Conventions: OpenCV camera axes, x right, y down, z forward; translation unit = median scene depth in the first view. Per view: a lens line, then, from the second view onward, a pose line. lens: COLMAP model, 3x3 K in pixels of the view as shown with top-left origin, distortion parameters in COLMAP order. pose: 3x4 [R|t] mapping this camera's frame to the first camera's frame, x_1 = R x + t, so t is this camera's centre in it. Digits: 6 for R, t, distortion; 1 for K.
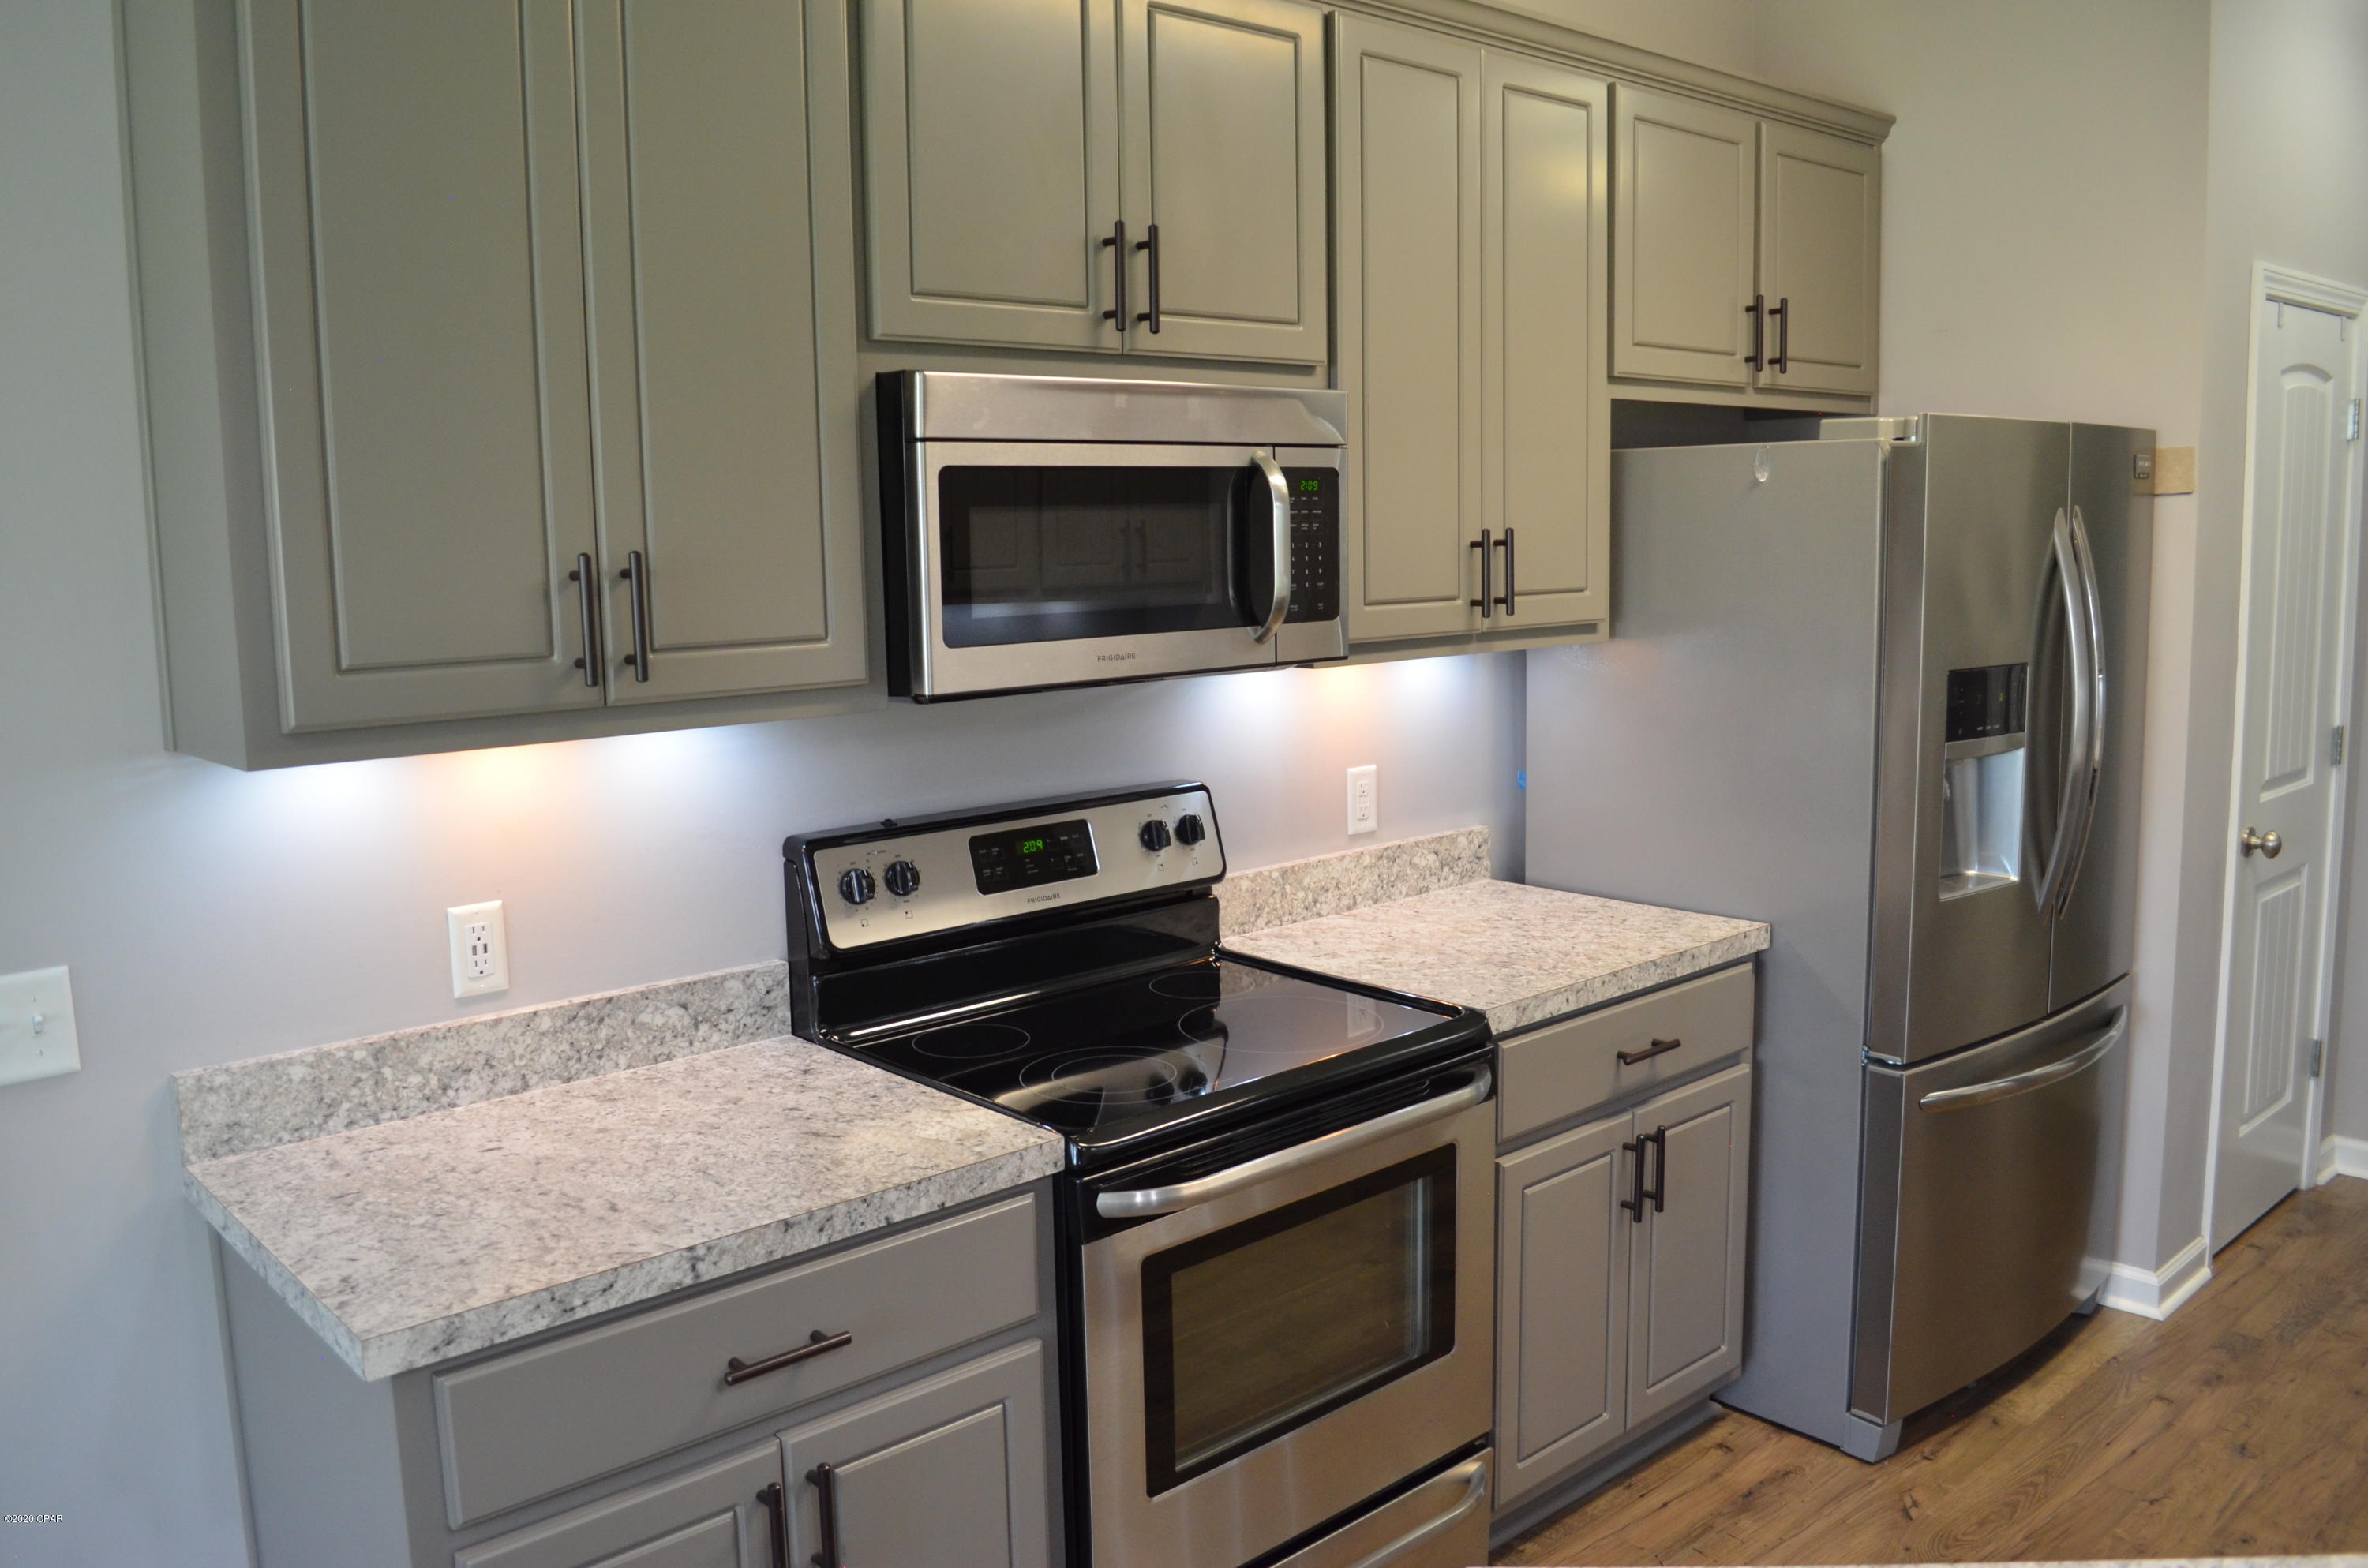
lens RADIAL K [[1847.8, 0, 1184.0], [0, 1847.8, 784.0], [0, 0, 1]] dist [-0.077284, 0.006801]
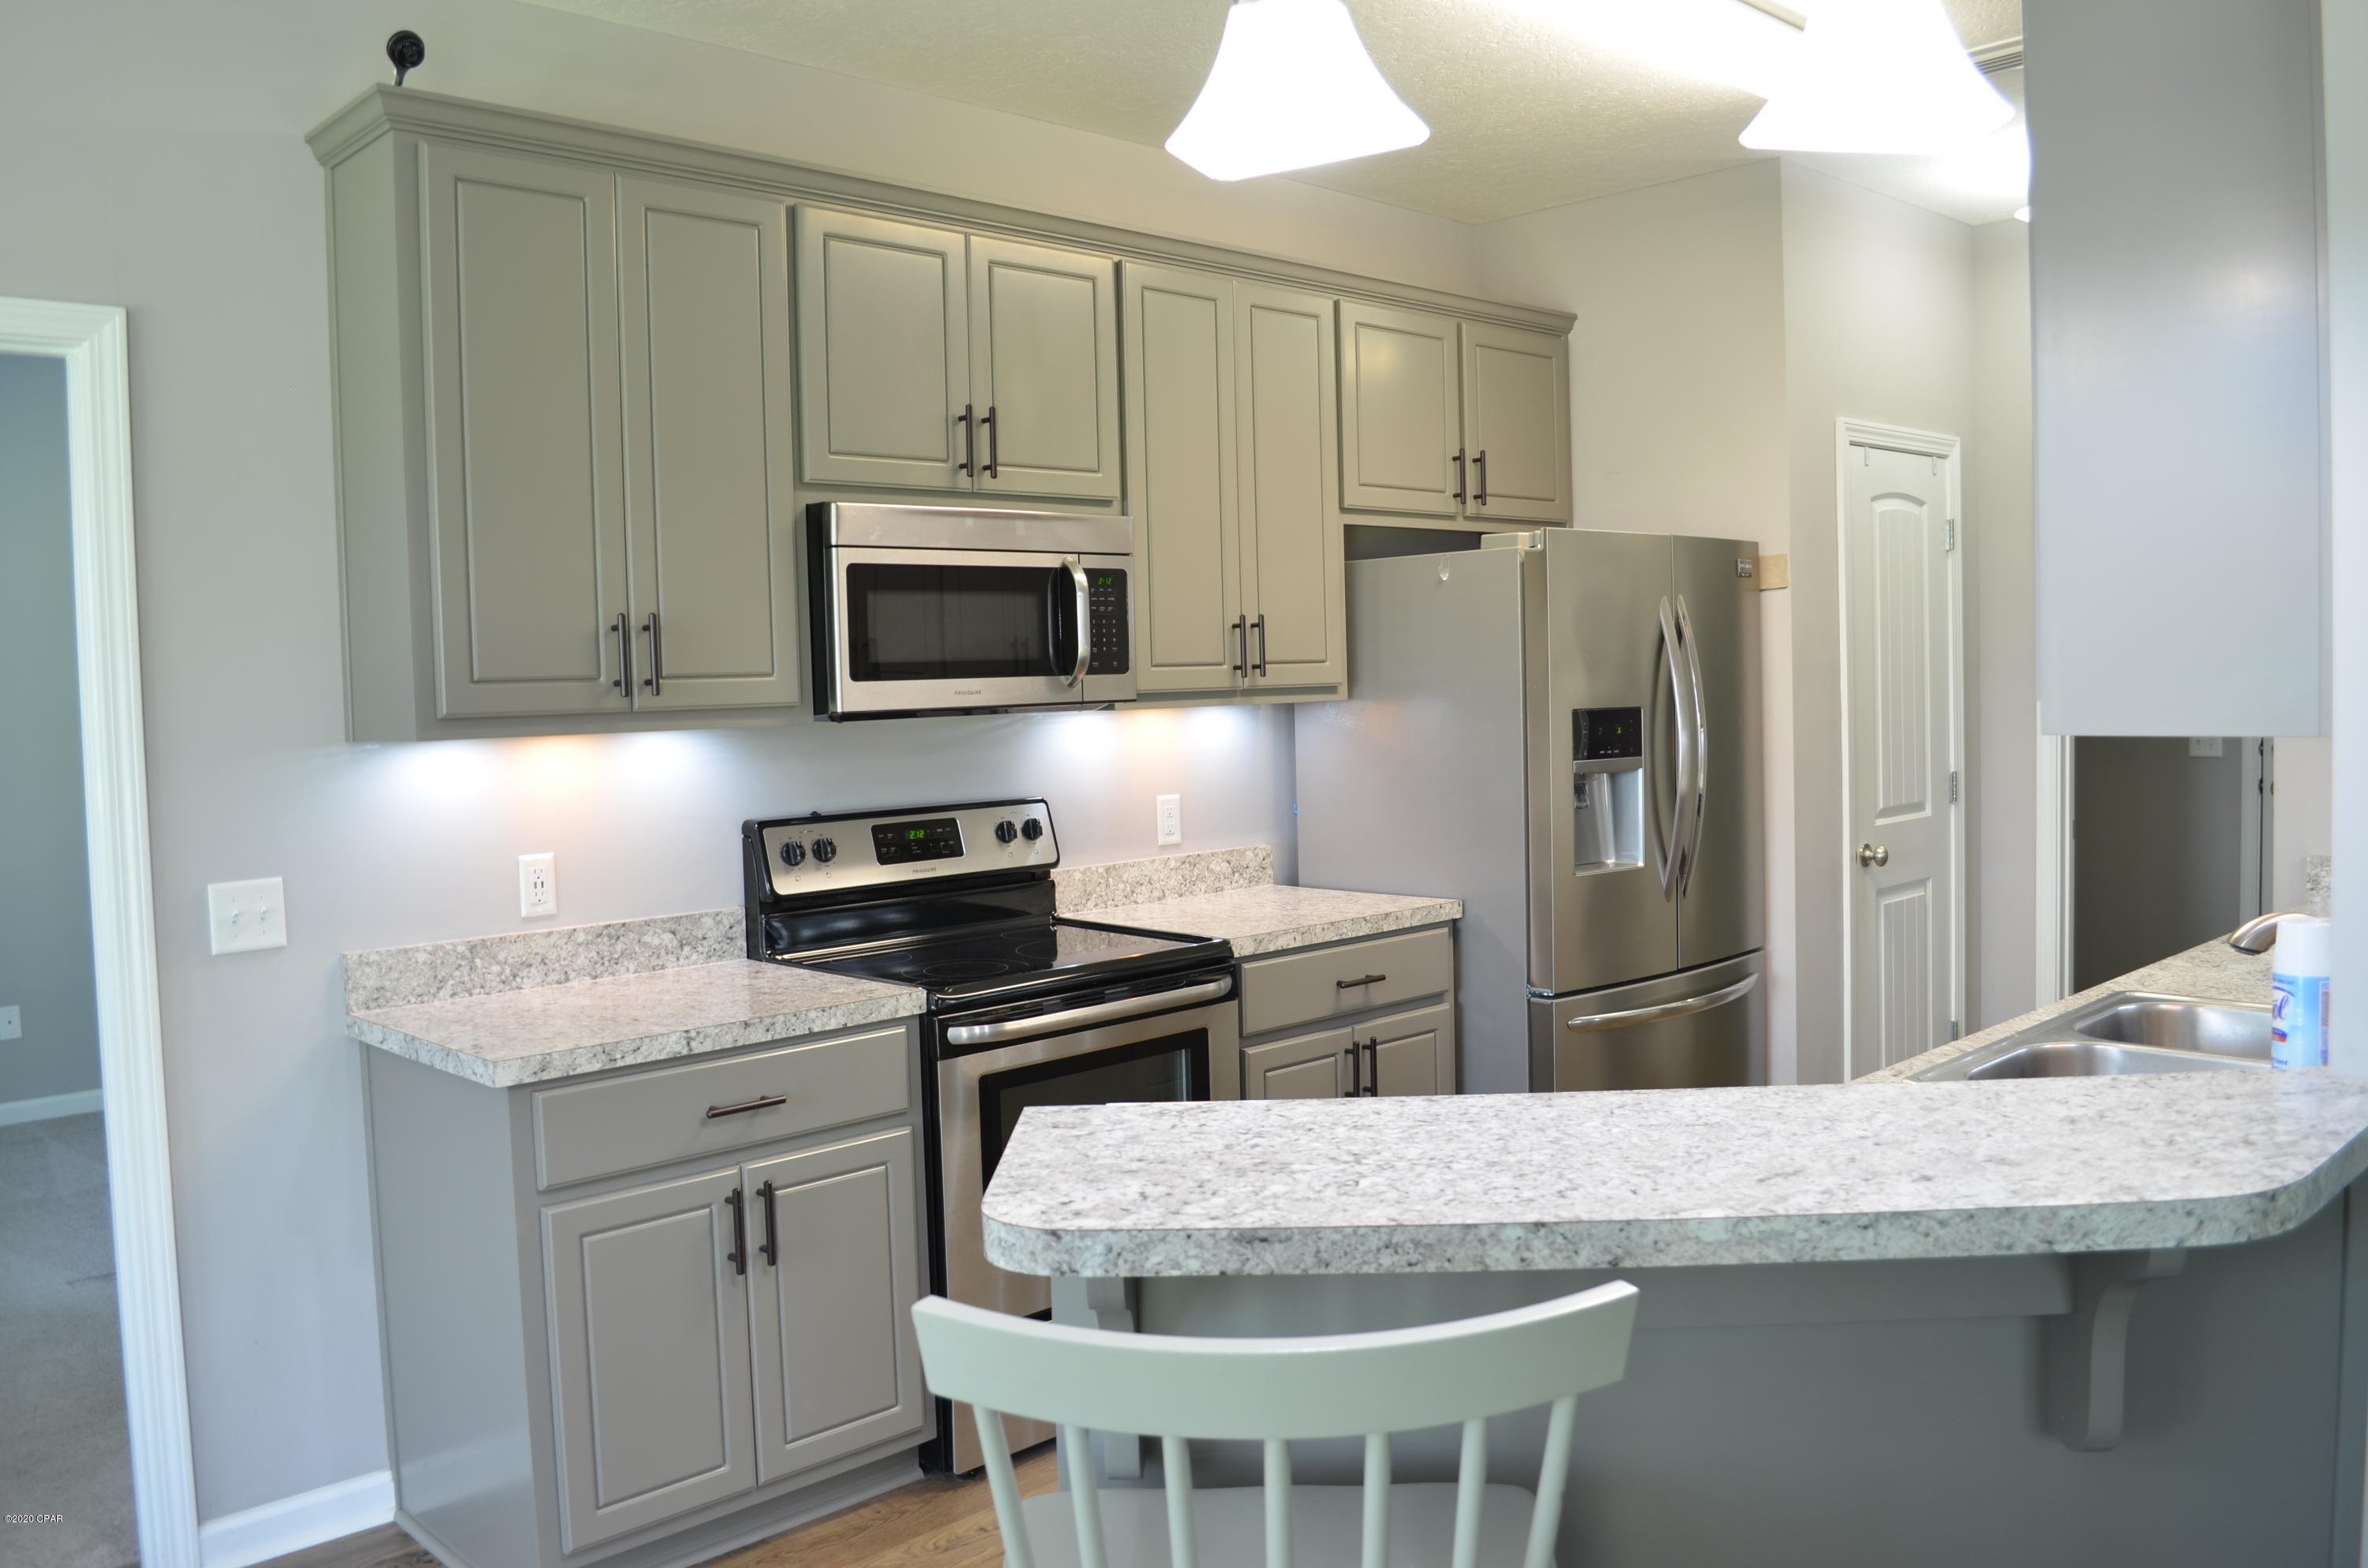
lens RADIAL K [[1850.1, 0, 1175.4], [0, 1850.1, 777.4], [0, 0, 1]] dist [-0.077258, 0.007255]
pose [[0.999601, -0.010998, 0.026020, 0.087060], [0.013225, 0.996116, -0.087046, 0.125592], [-0.024961, 0.087356, 0.995864, -0.461119]]
